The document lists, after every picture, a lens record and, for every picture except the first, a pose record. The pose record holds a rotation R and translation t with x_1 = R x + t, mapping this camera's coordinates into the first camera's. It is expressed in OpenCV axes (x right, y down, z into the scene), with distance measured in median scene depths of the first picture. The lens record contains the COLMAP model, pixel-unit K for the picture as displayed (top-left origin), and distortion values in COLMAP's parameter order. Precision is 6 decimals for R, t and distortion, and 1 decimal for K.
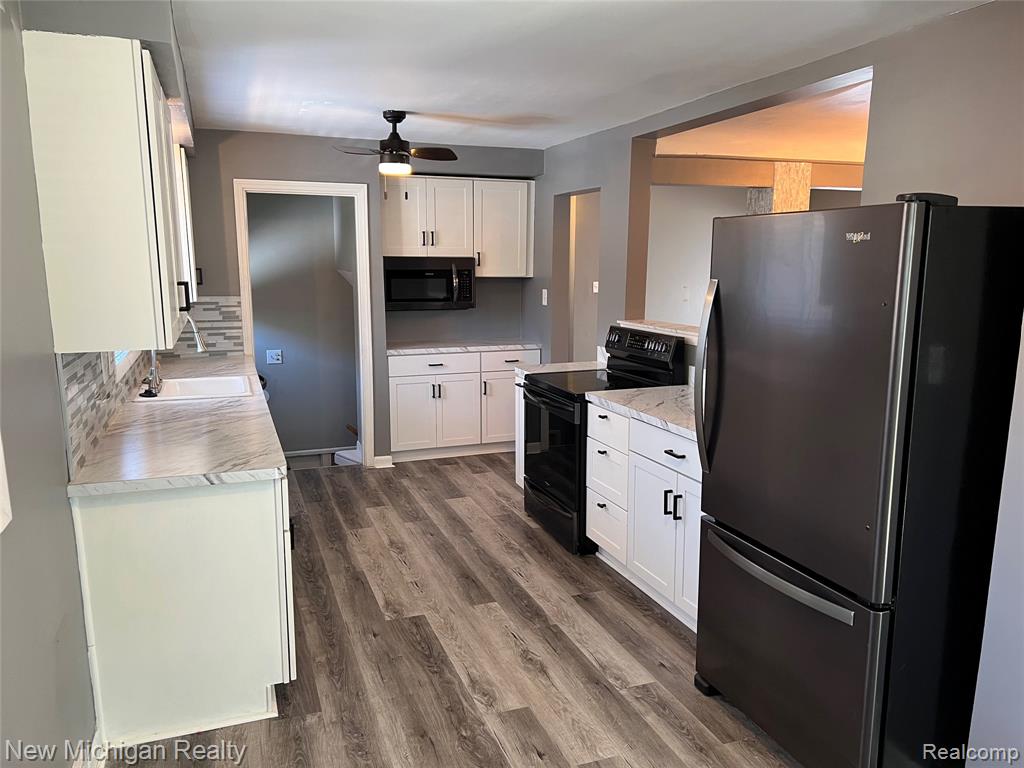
lens RADIAL K [[760.3, 0, 514.7], [0, 760.3, 386.1], [0, 0, 1]] dist [0.084540, -0.020046]
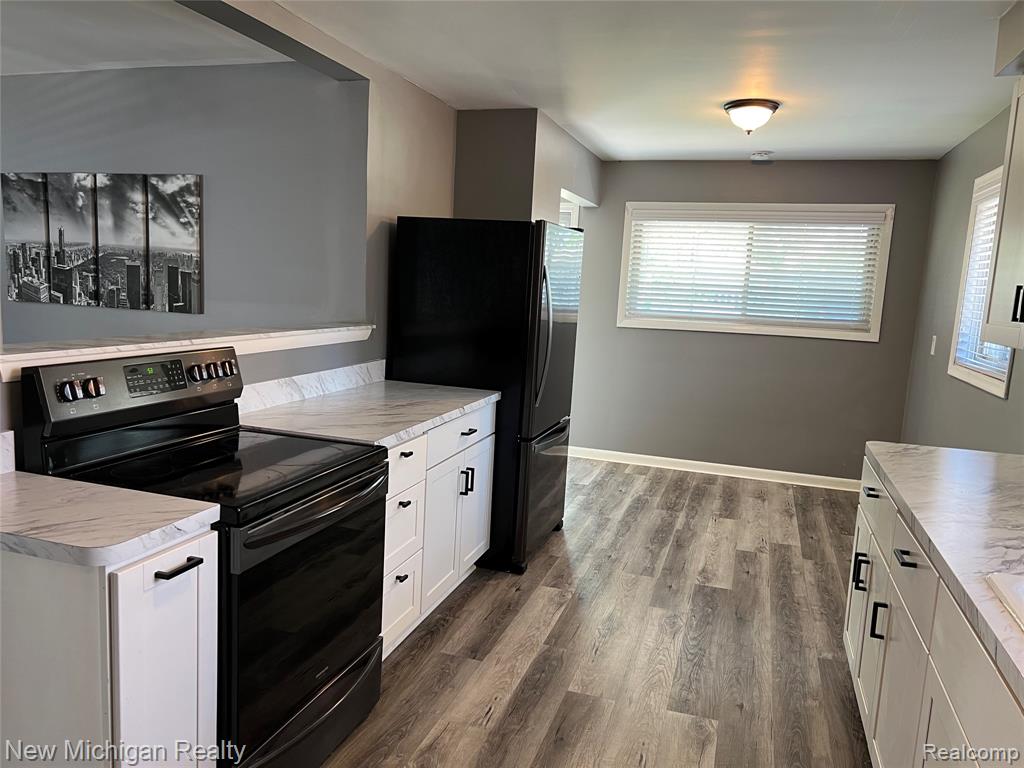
lens RADIAL K [[760.3, 0, 515.8], [0, 760.3, 384.0], [0, 0, 1]] dist [0.084540, -0.020046]
pose [[-0.775802, -0.134021, 0.616578, -0.438994], [0.049975, 0.961062, 0.271778, -0.236712], [-0.628994, 0.241659, -0.738896, 1.601967]]
